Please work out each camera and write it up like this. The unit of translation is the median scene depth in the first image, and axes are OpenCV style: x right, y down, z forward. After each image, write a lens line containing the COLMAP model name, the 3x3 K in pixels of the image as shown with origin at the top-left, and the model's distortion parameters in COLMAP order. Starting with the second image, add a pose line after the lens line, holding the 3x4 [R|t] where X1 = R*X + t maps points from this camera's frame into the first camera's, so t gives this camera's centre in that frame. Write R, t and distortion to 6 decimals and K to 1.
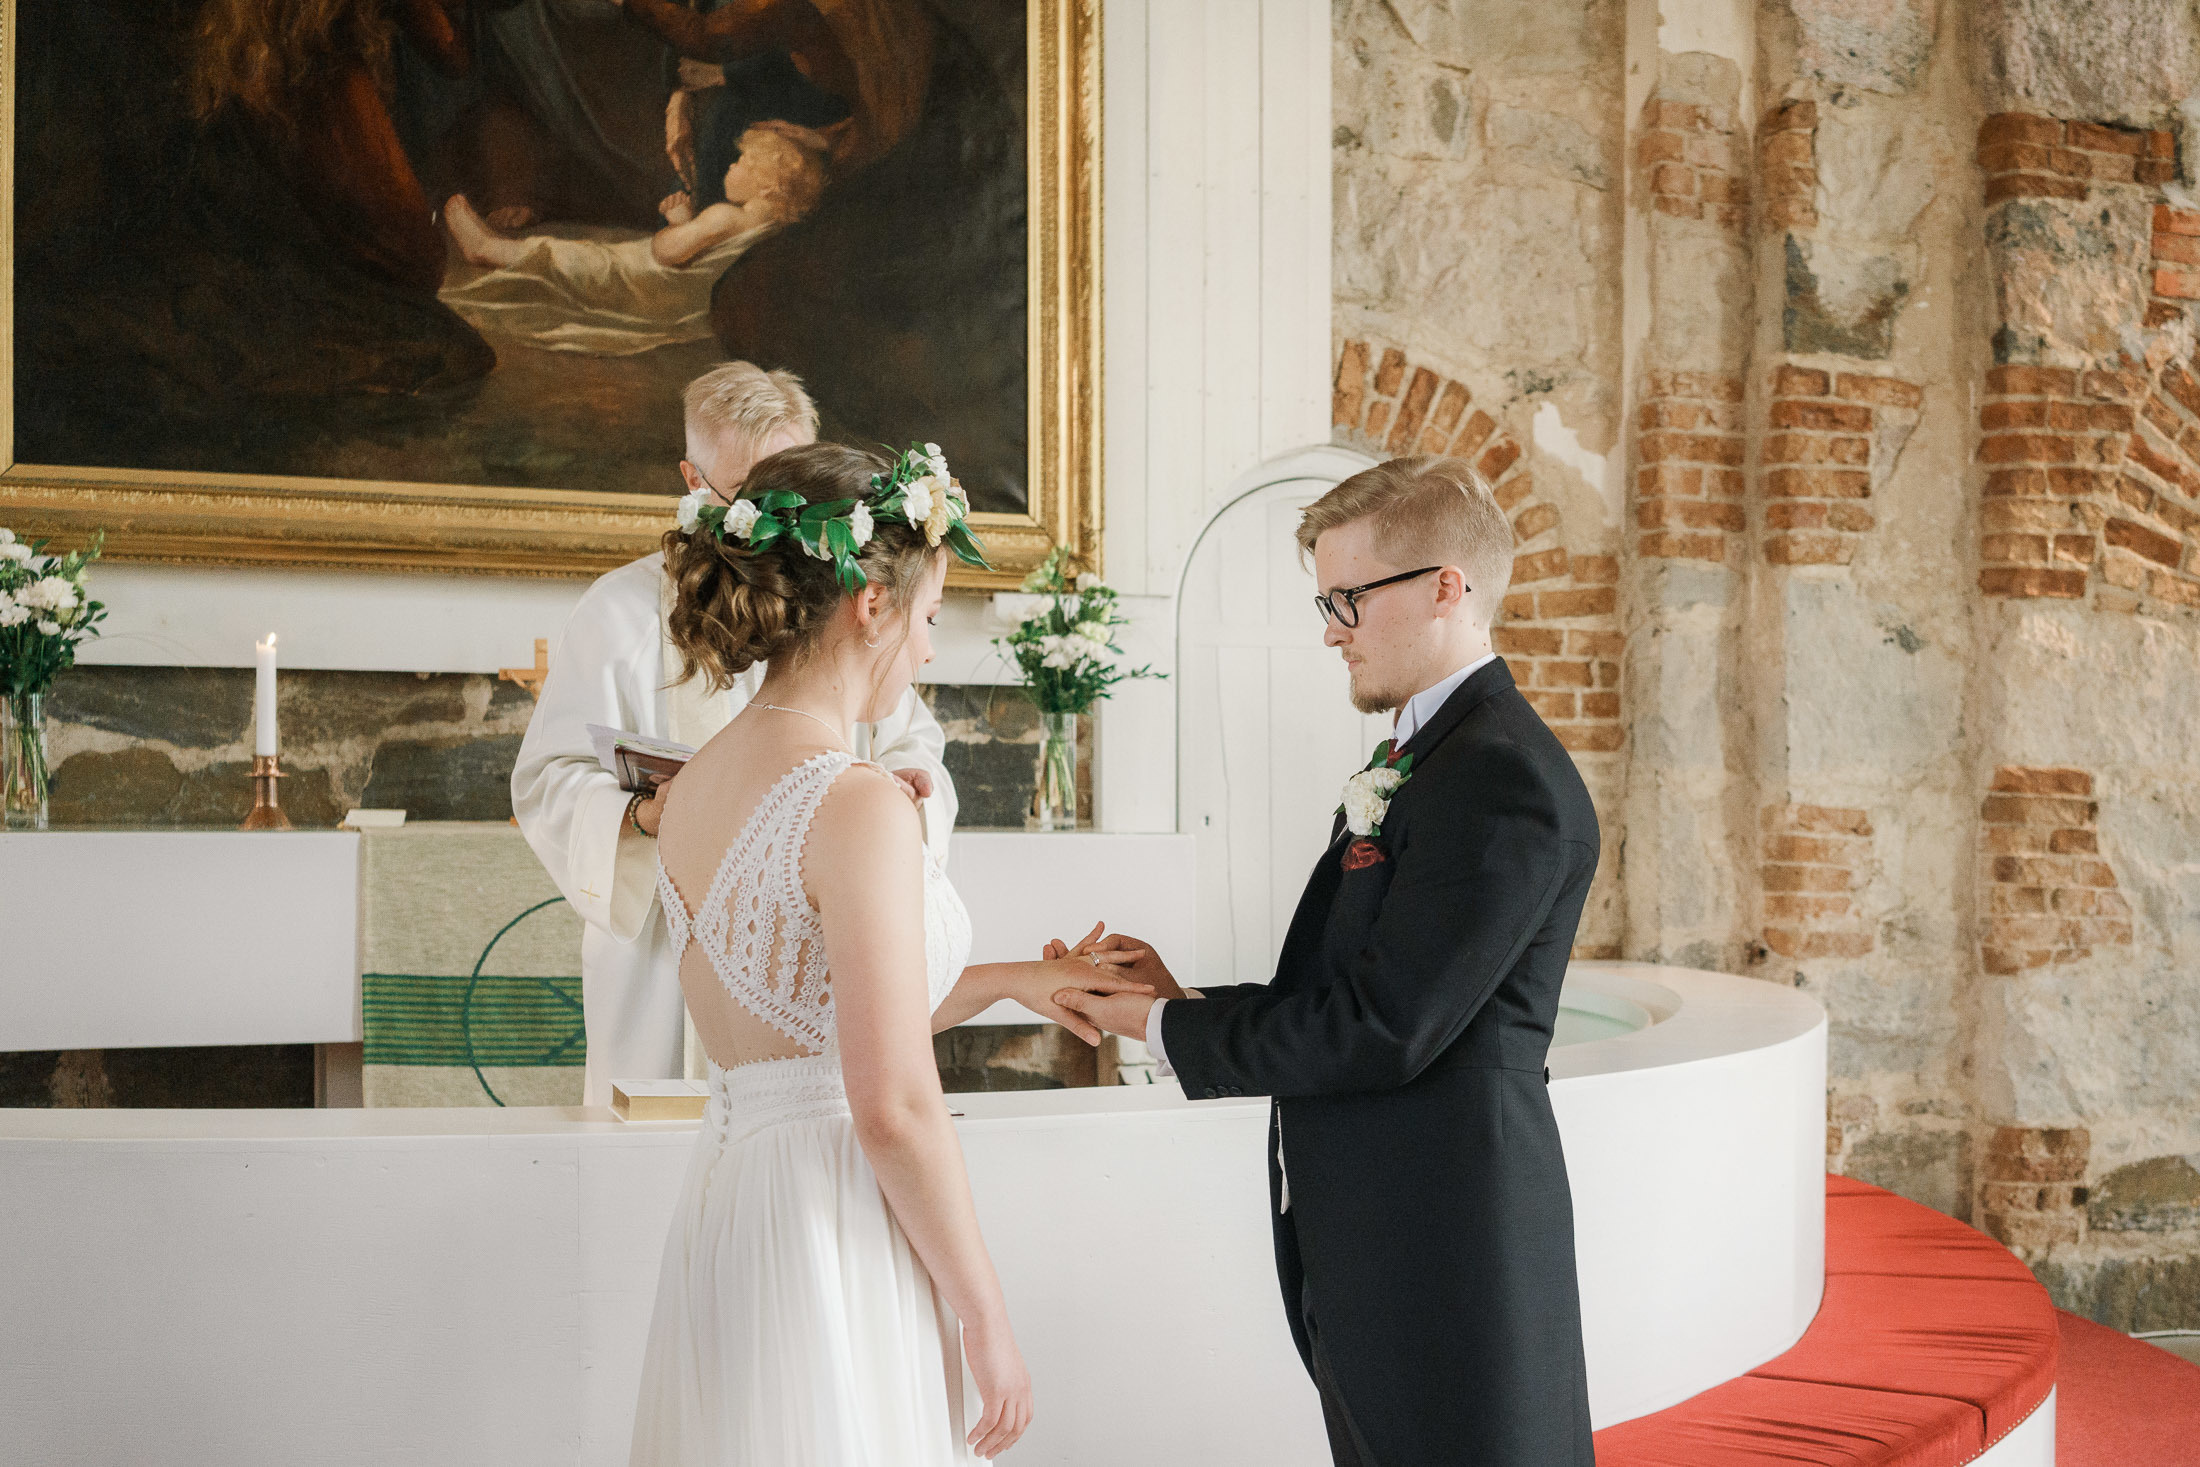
lens RADIAL K [[2490.0, 0, 1248.1], [0, 2490.0, 842.8], [0, 0, 1]] dist [-0.023000, -0.028171]
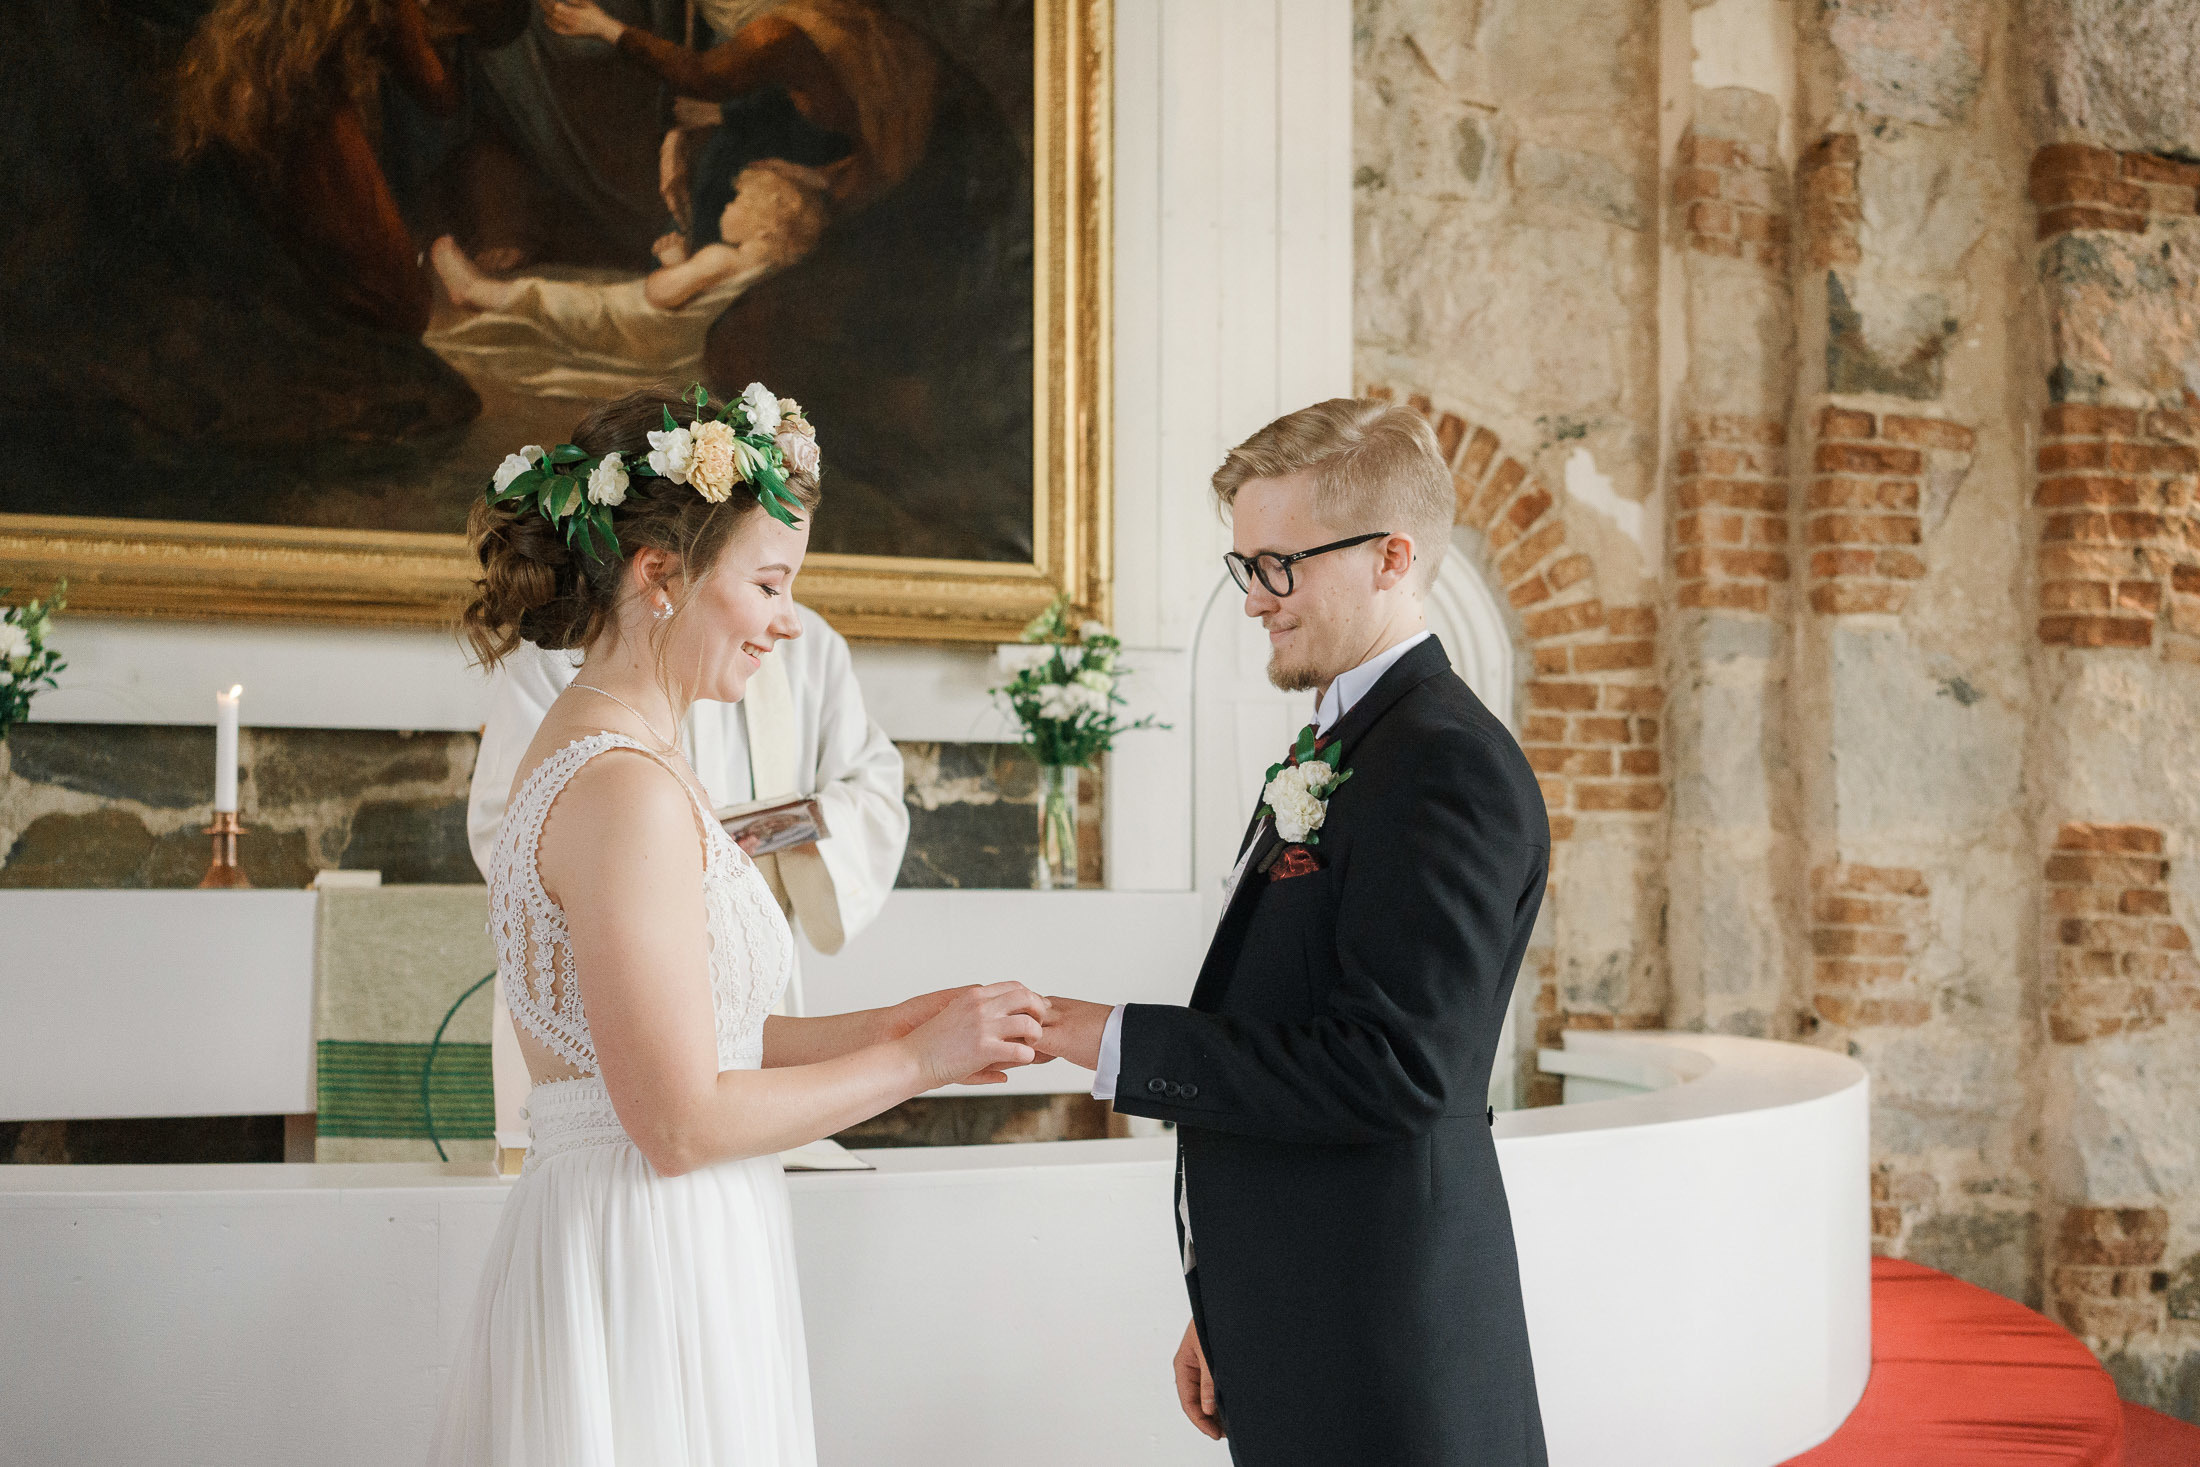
lens RADIAL K [[2479.7, 0, 1227.7], [0, 2479.7, 814.8], [0, 0, 1]] dist [0.011473, -0.094412]
pose [[0.999442, -0.004694, -0.033056, 0.015140], [0.003162, 0.998925, -0.046241, 0.008277], [0.033238, 0.046110, 0.998383, 0.044766]]
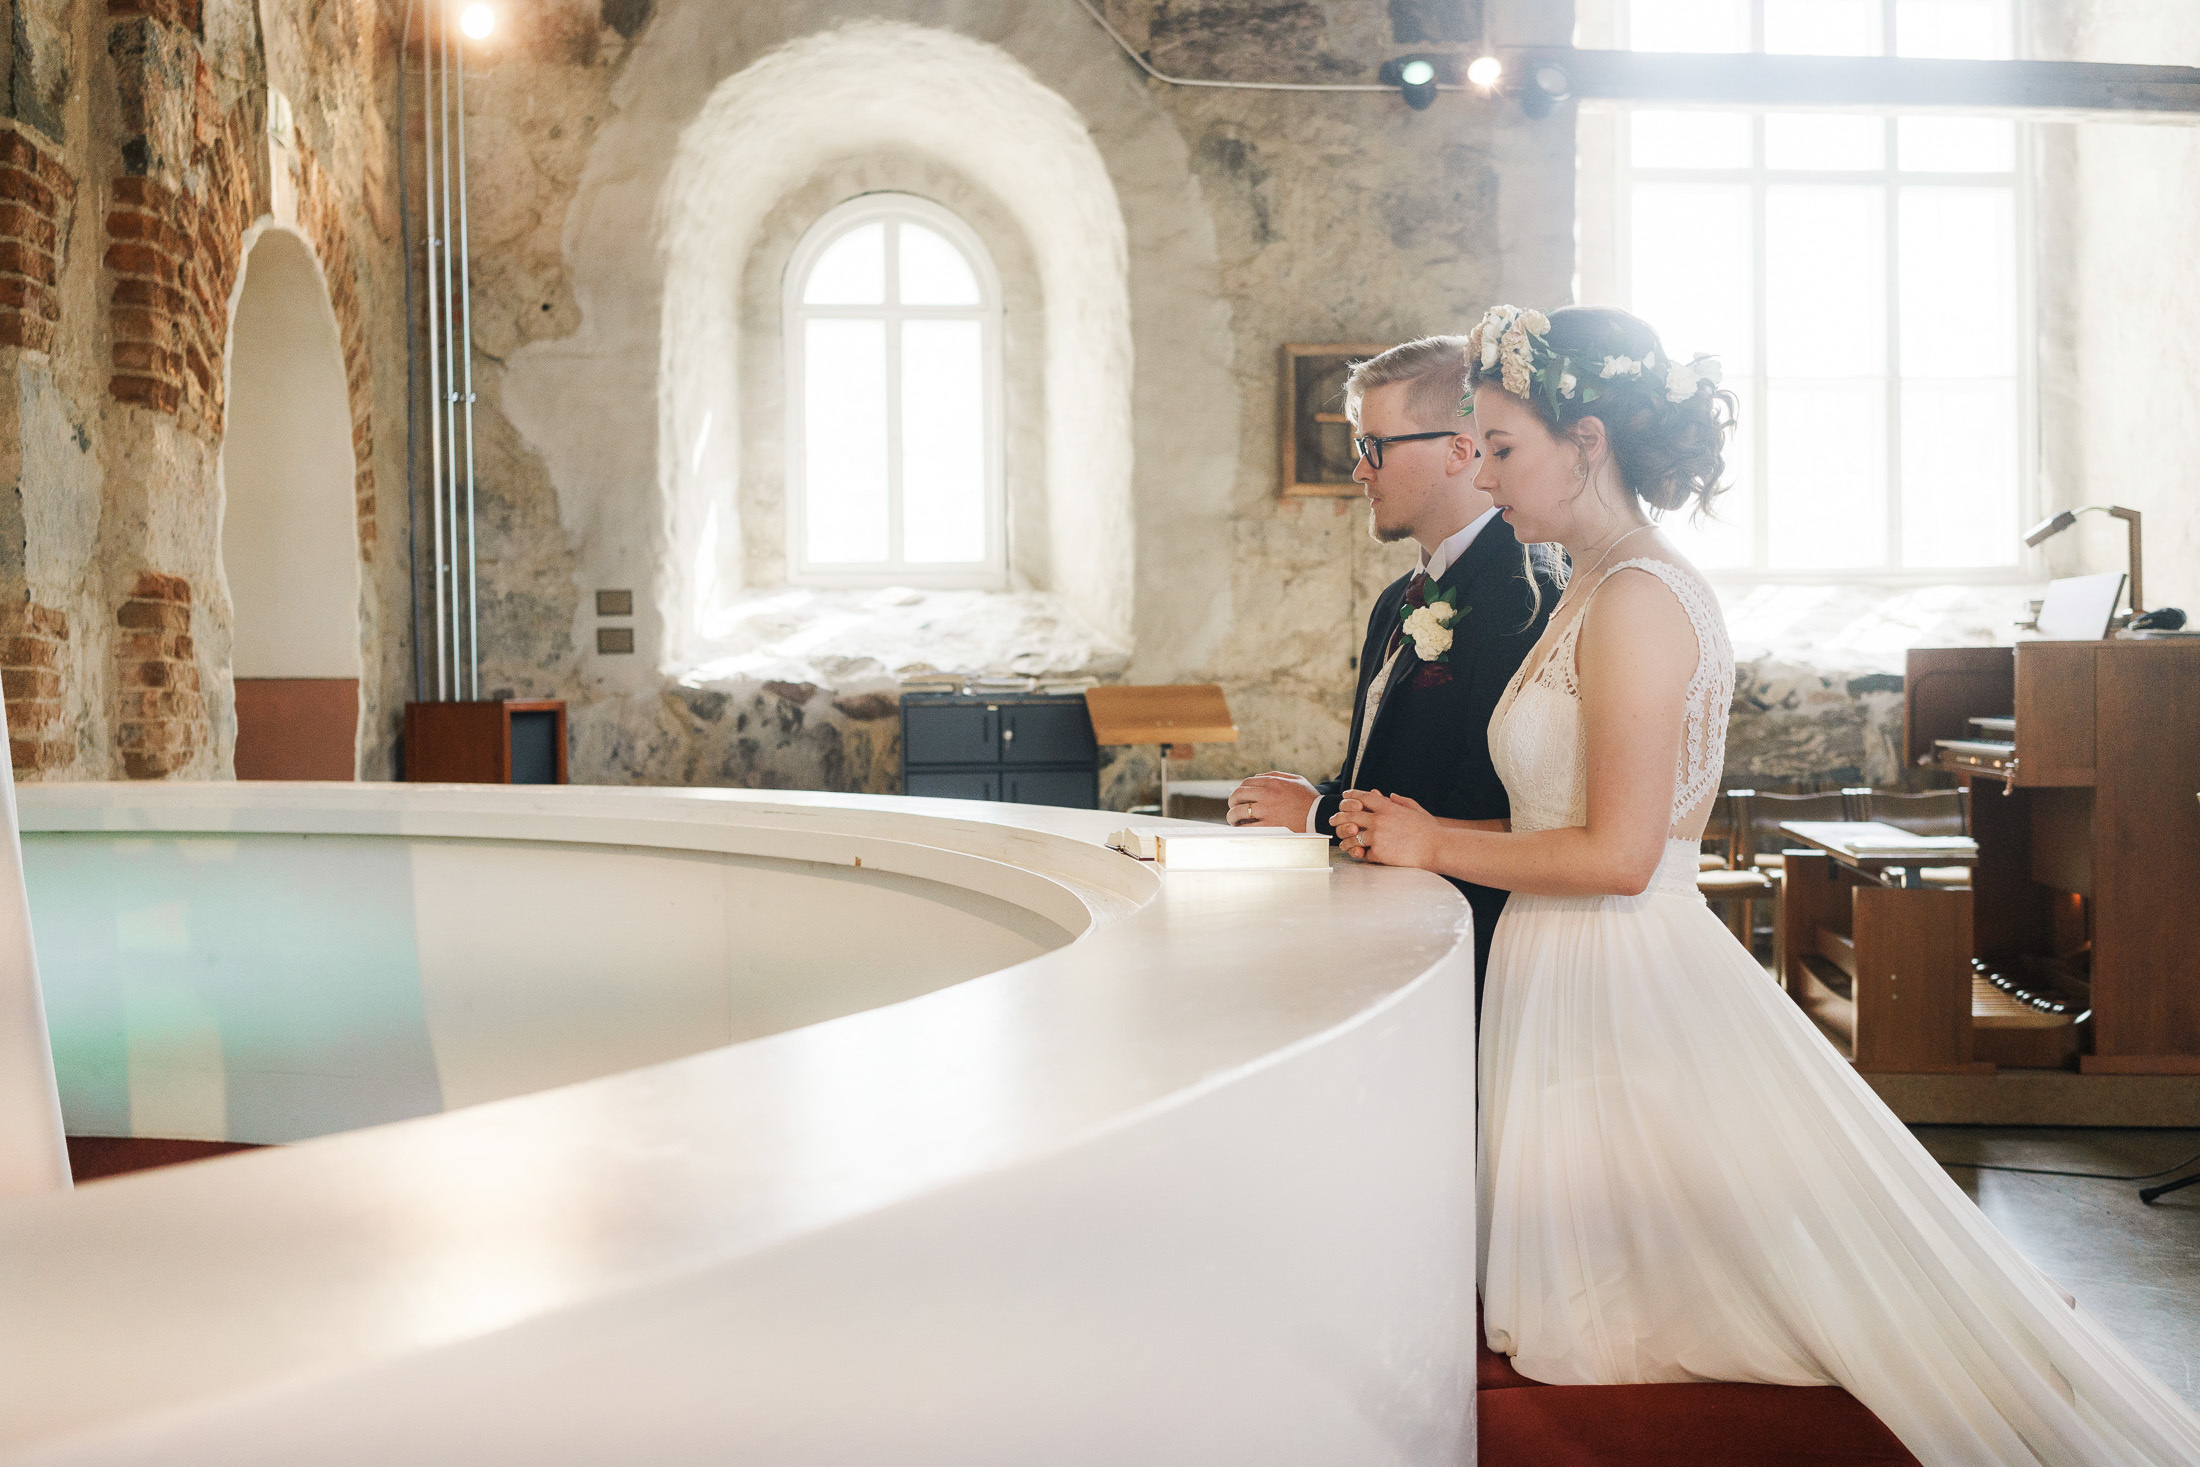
lens RADIAL K [[2136.3, 0, 1190.0], [0, 2136.3, 723.6], [0, 0, 1]] dist [0.074022, -0.238433]
pose [[0.240657, -0.025785, 0.970268, -0.447066], [0.011347, 0.999653, 0.023752, 0.014529], [-0.970544, 0.005293, 0.240866, 0.380529]]
